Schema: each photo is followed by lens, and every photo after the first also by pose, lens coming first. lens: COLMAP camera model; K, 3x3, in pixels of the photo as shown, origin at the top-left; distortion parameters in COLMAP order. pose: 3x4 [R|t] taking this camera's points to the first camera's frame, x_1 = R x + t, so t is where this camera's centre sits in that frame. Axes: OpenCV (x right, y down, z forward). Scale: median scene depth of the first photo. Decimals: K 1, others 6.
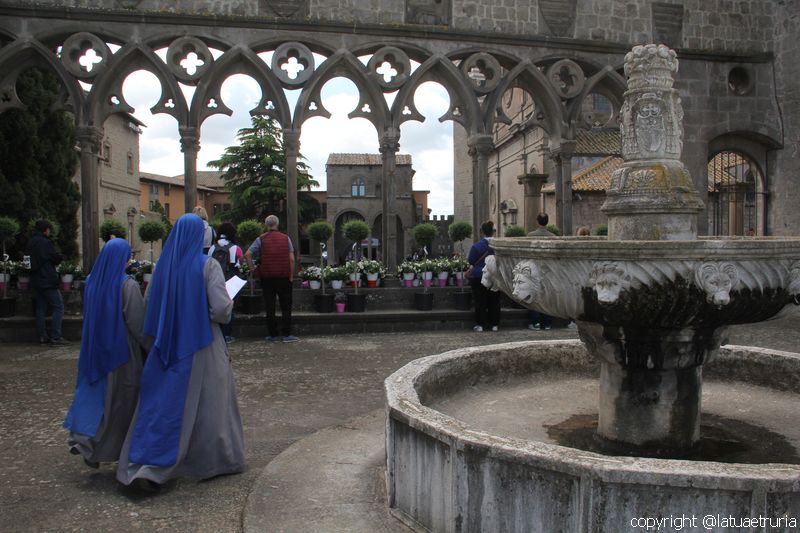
lens RADIAL K [[666.1, 0, 402.6], [0, 666.1, 279.7], [0, 0, 1]] dist [-0.184082, 0.118393]
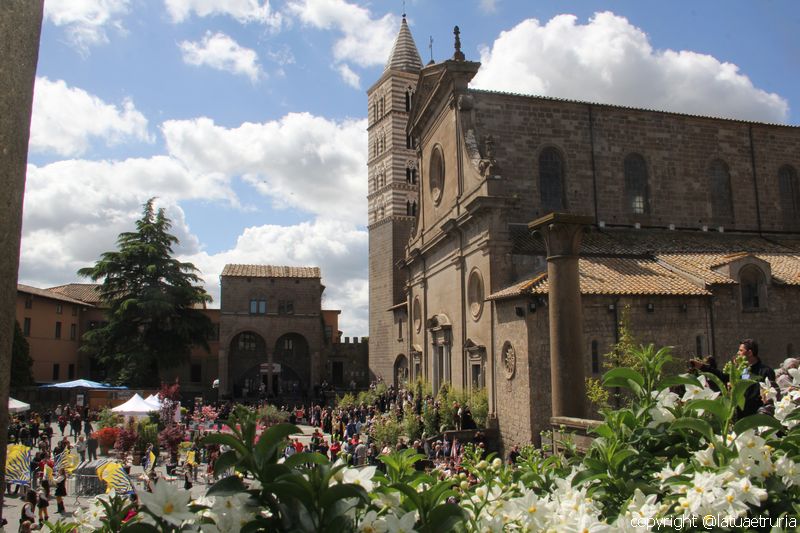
lens RADIAL K [[670.4, 0, 400.1], [0, 670.4, 275.3], [0, 0, 1]] dist [-0.184262, 0.164280]
pose [[0.991163, 0.014845, 0.131816, 0.001228], [0.011519, 0.980332, -0.197020, -0.003955], [-0.132148, 0.196798, 0.971498, 0.139944]]
